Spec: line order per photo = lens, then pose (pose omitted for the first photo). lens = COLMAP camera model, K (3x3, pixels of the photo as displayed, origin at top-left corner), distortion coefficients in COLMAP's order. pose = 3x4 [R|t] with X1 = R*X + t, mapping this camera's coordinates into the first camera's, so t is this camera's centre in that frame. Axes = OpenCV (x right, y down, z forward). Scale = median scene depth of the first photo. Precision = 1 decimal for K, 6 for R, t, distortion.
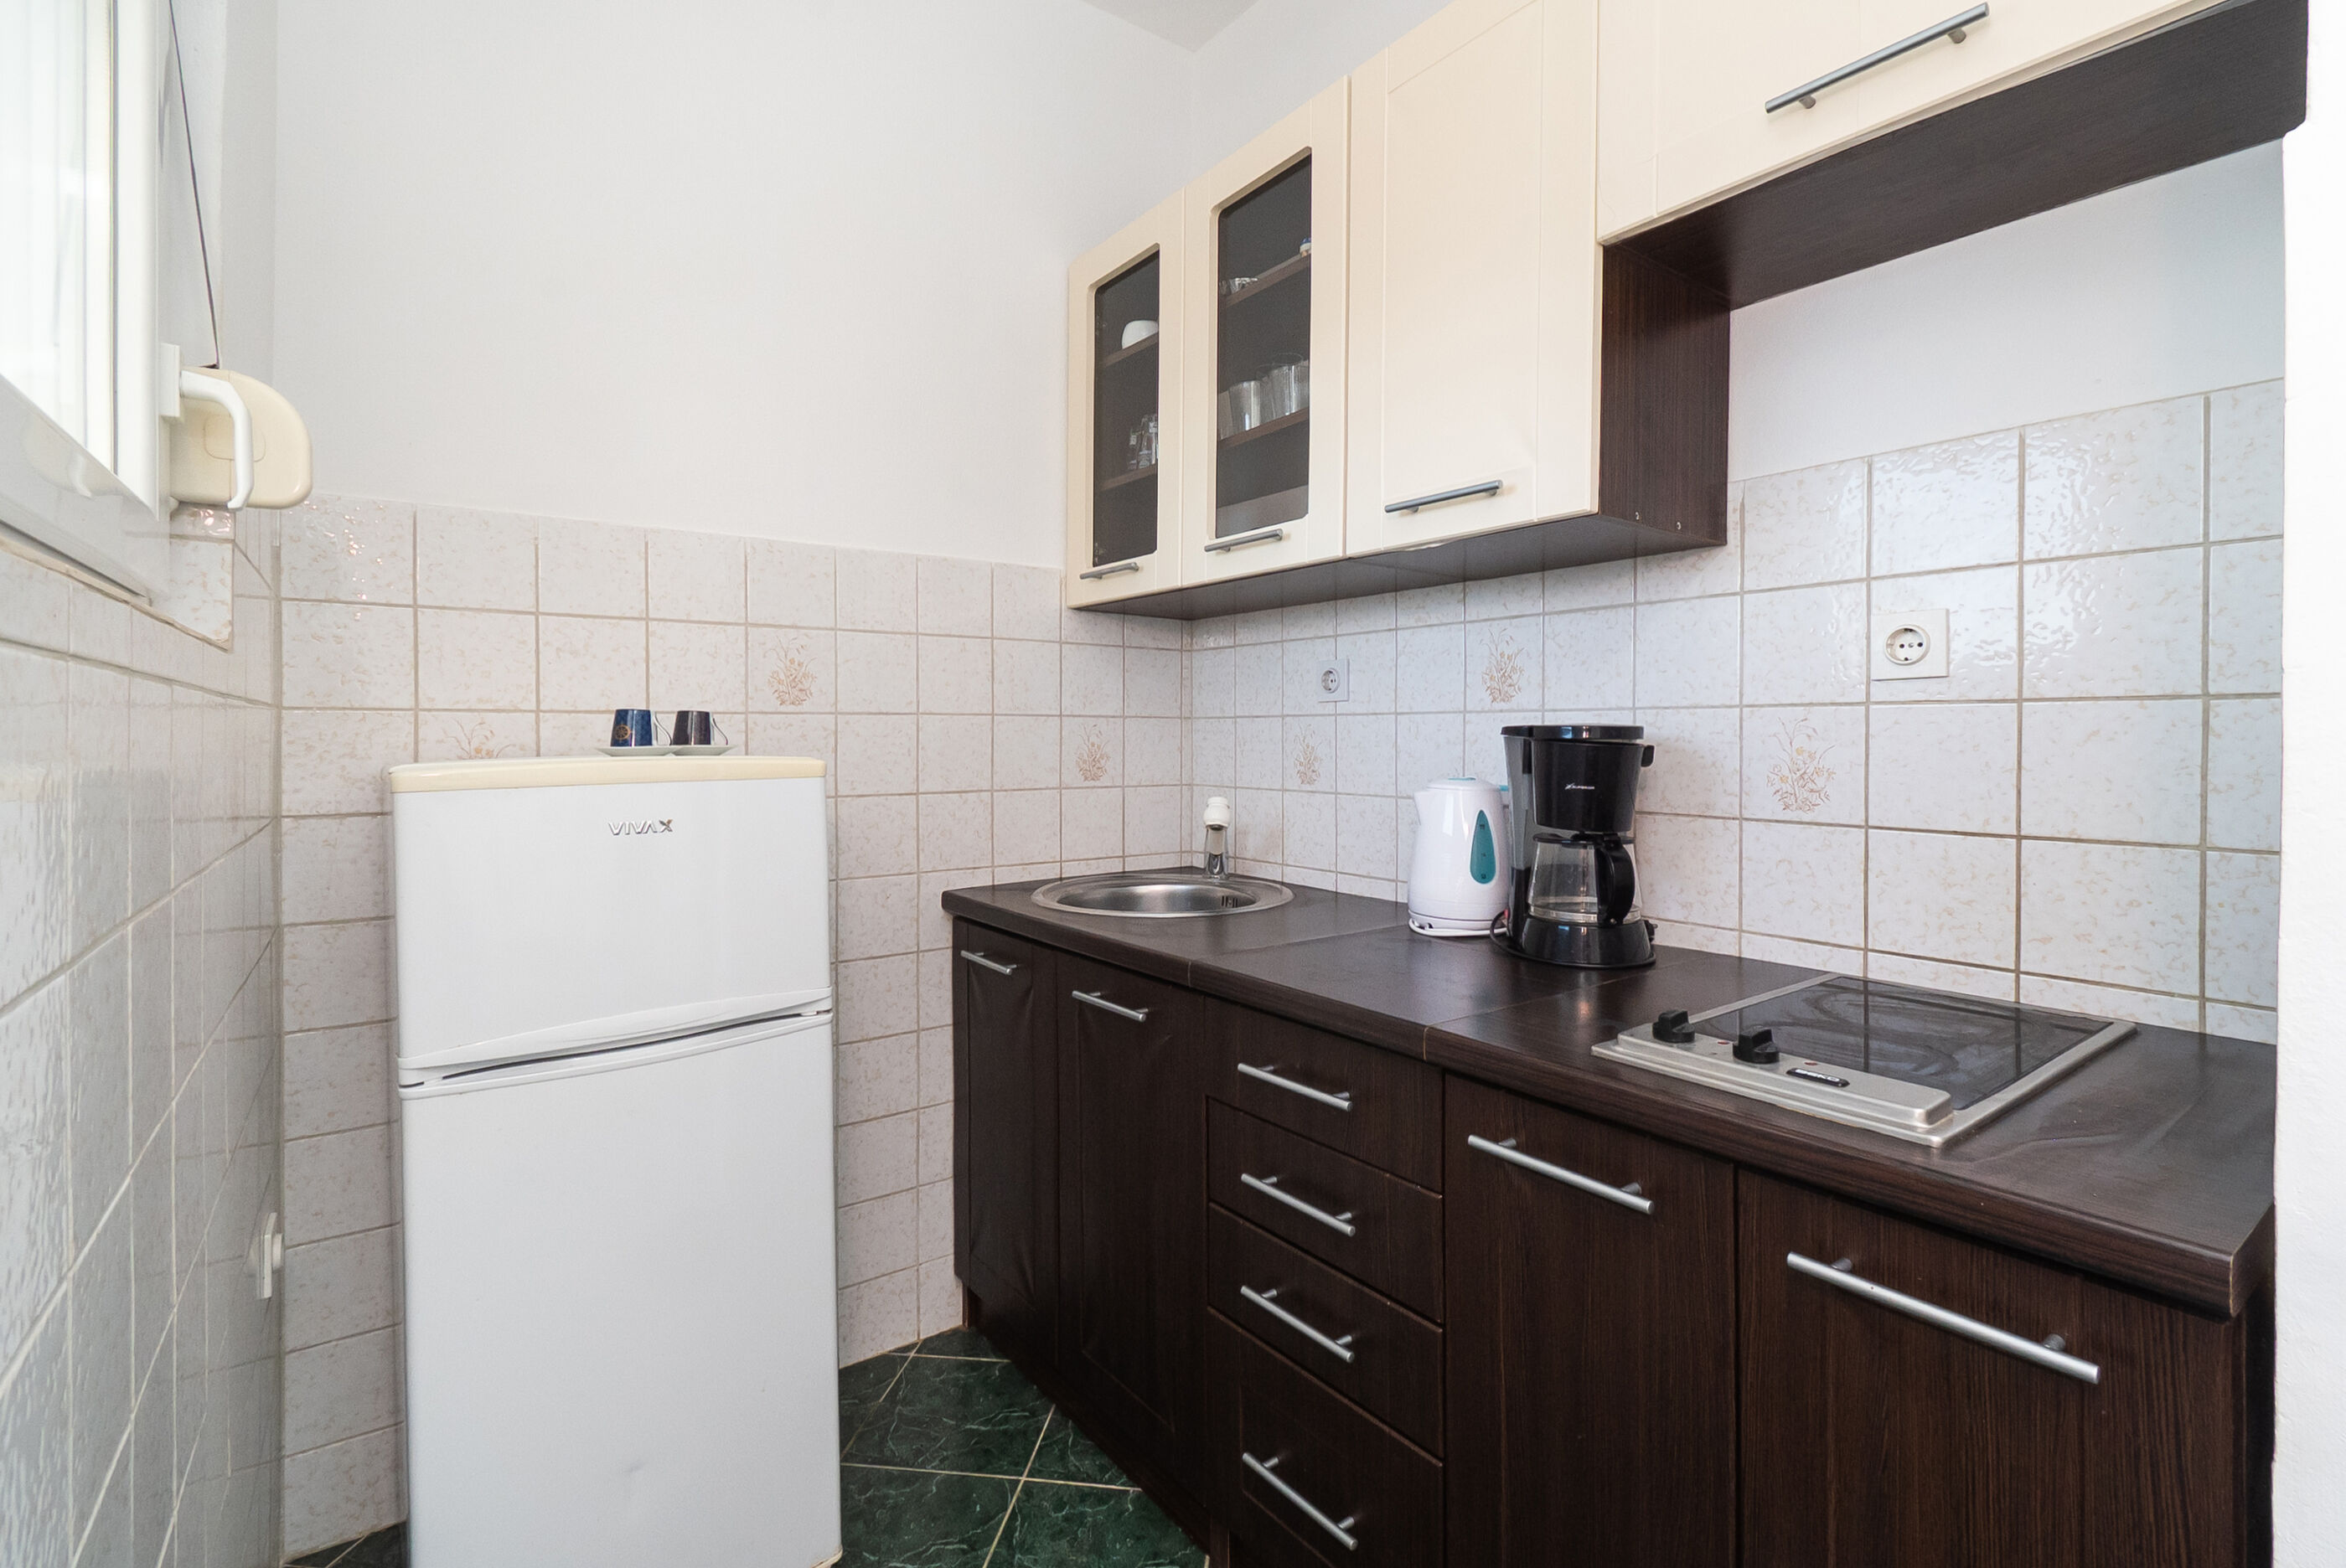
lens RADIAL K [[1098.3, 0, 1165.3], [0, 1098.3, 770.9], [0, 0, 1]] dist [-0.001976, -0.005092]
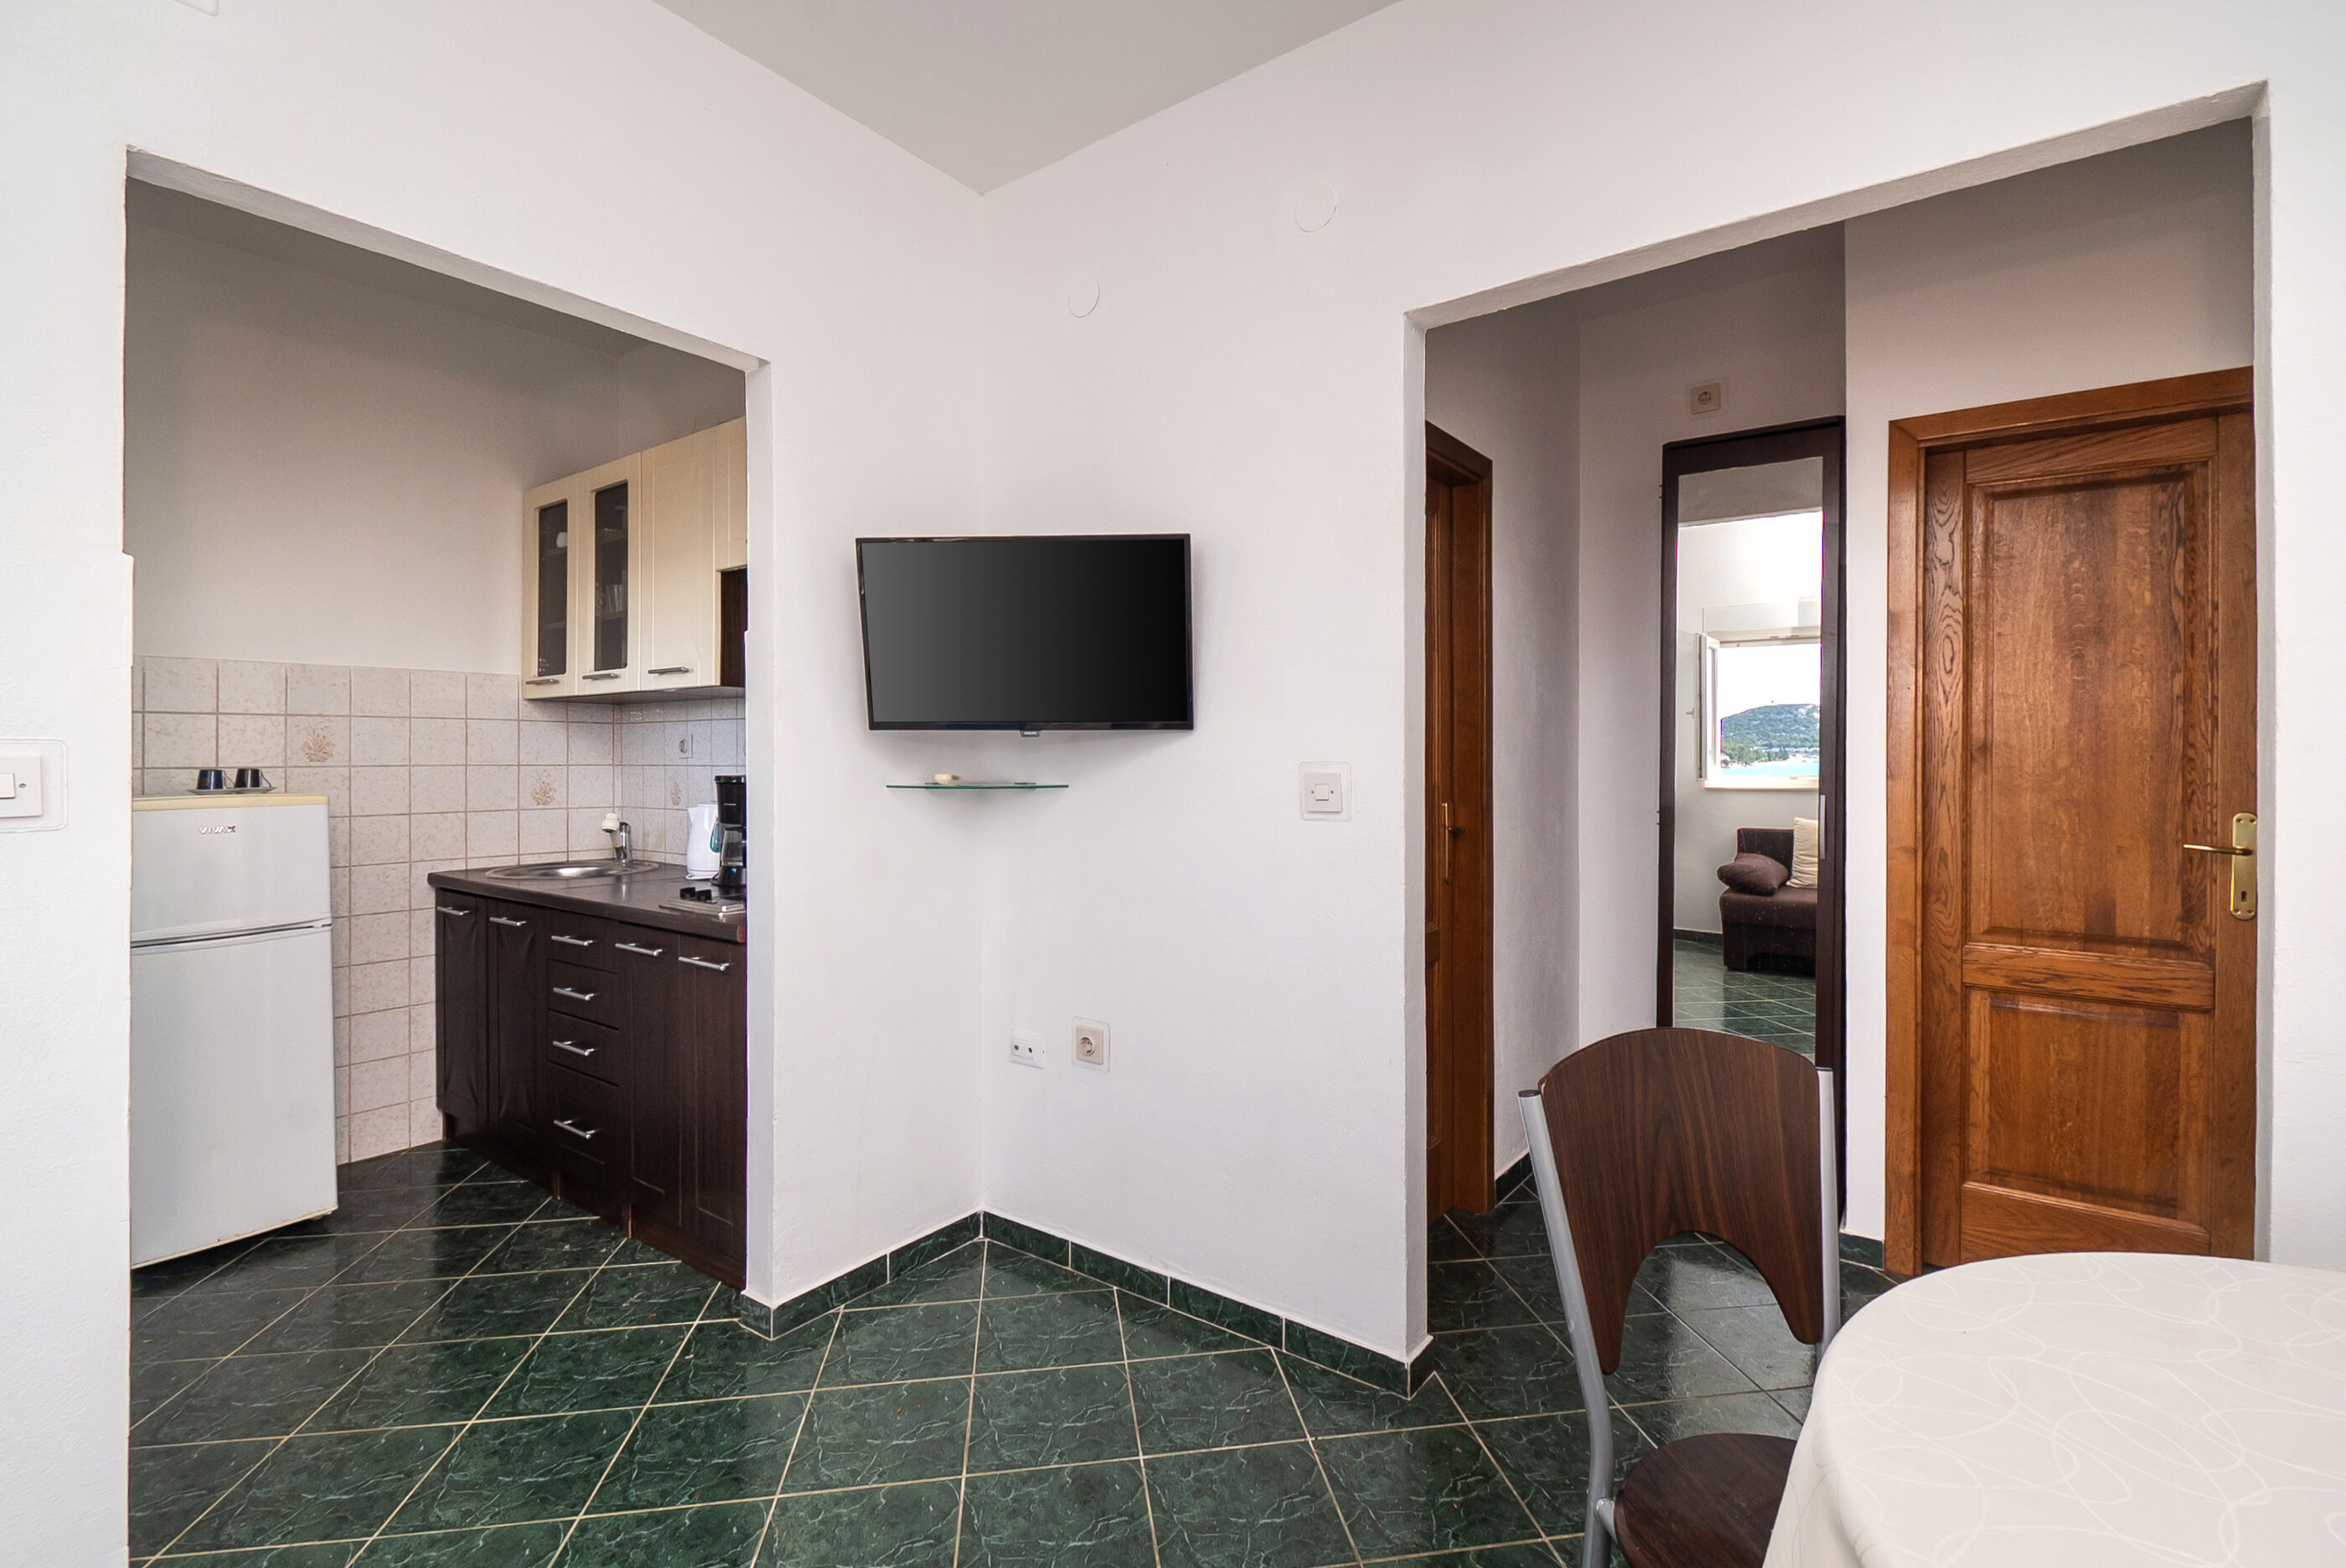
lens RADIAL K [[1098.3, 0, 1182.1], [0, 1098.3, 771.0], [0, 0, 1]] dist [-0.001976, -0.005092]
pose [[0.954693, -0.002595, 0.297582, 0.399591], [0.009013, 0.999755, -0.020198, 0.000033], [-0.297457, 0.021965, 0.954483, -0.937363]]
